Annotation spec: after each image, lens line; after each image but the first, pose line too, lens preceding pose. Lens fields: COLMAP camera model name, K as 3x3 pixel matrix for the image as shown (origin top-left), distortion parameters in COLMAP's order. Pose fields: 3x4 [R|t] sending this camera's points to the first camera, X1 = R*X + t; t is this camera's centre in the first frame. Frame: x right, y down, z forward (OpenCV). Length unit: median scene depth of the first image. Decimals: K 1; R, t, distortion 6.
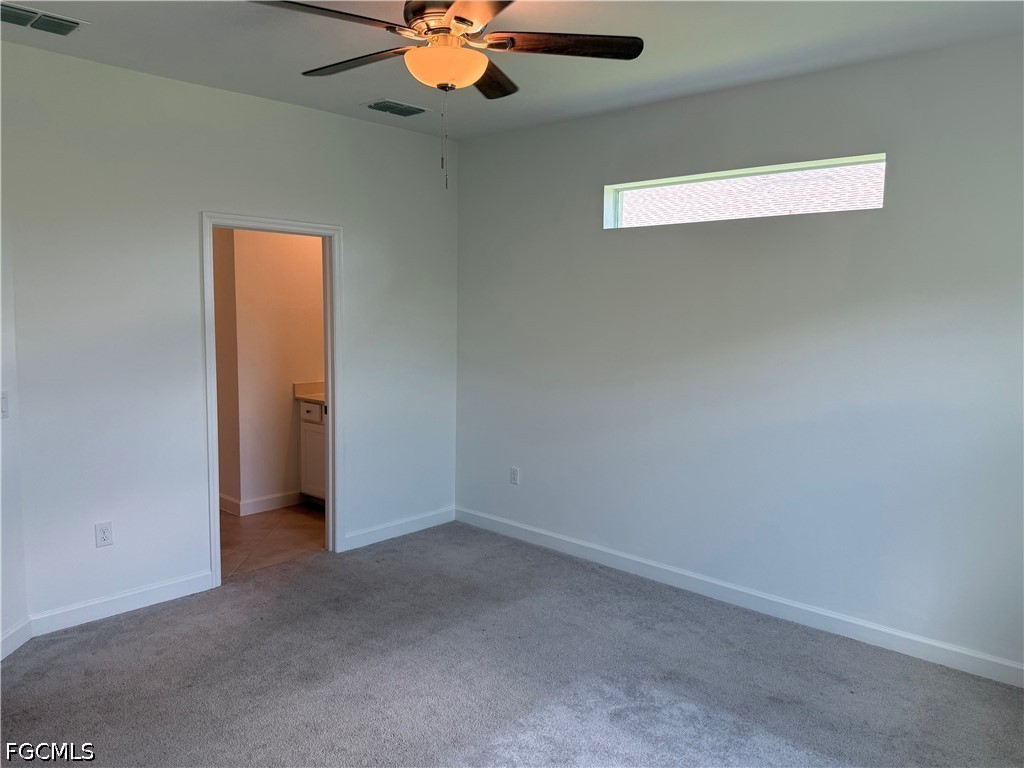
lens RADIAL K [[735.9, 0, 504.9], [0, 735.9, 384.0], [0, 0, 1]] dist [0.038233, -0.052973]
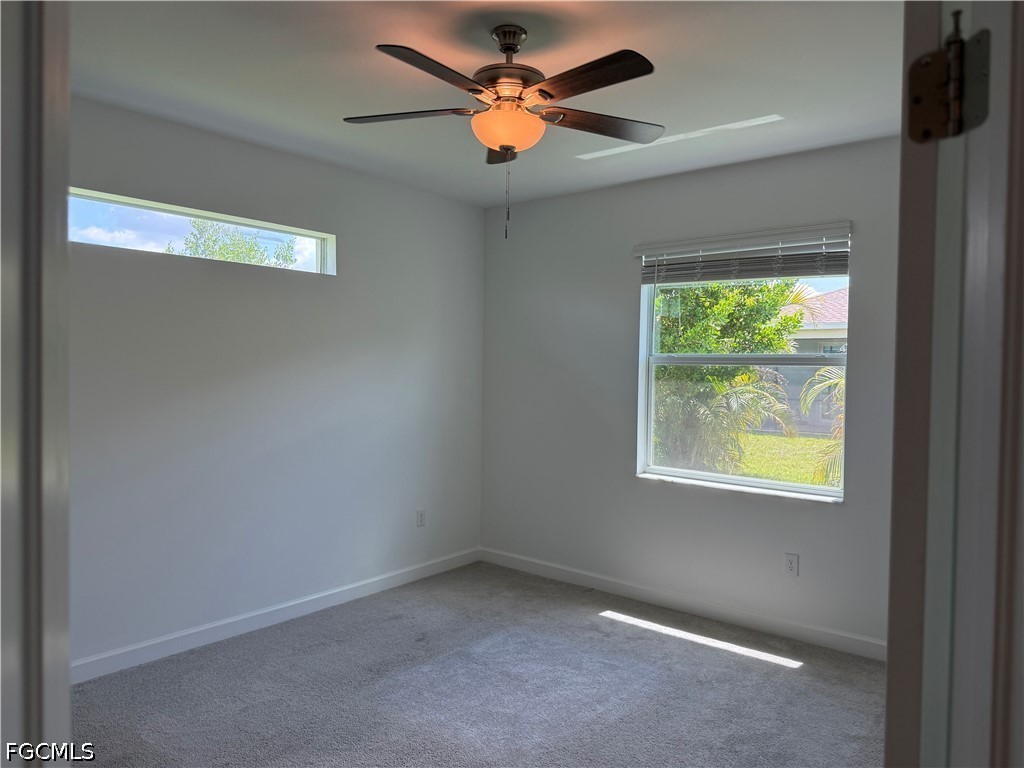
lens RADIAL K [[735.9, 0, 504.9], [0, 735.9, 384.0], [0, 0, 1]] dist [0.038233, -0.052973]
pose [[-0.064635, -0.035315, 0.997284, -0.880483], [0.086861, 0.995381, 0.040877, -0.070343], [-0.994122, 0.089267, -0.061269, 0.809502]]
